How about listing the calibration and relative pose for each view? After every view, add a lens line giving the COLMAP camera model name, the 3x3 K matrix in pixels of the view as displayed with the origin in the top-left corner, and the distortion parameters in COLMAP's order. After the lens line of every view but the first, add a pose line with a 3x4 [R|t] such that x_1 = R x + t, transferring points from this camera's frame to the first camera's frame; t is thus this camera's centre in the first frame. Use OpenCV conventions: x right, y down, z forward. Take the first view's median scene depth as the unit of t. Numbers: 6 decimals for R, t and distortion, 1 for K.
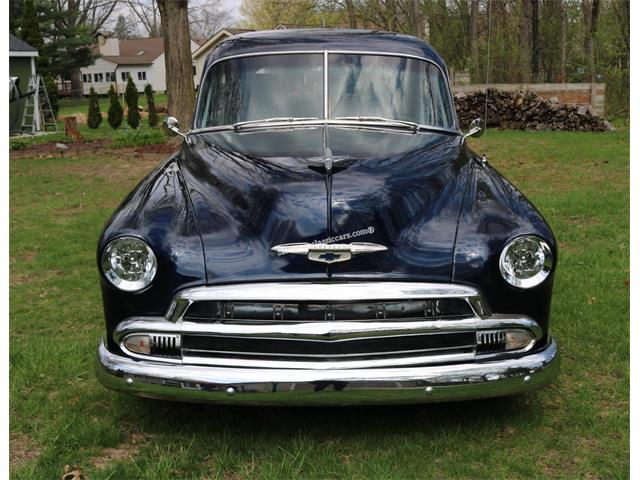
lens RADIAL K [[801.9, 0, 320.0], [0, 801.9, 240.0], [0, 0, 1]] dist [-0.092843, 0.040792]
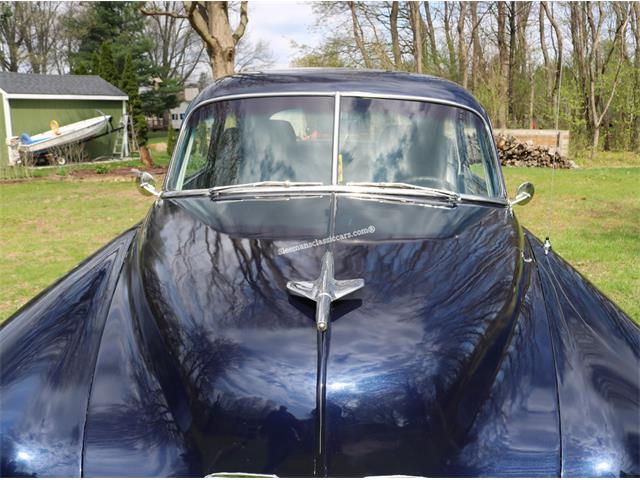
lens RADIAL K [[616.9, 0, 320.0], [0, 616.9, 240.0], [0, 0, 1]] dist [-0.106802, 0.001065]
pose [[0.999078, 0.026107, -0.034079, 0.015308], [-0.026369, 0.999626, -0.007235, -0.096495], [0.033877, 0.008127, 0.999393, 0.436098]]
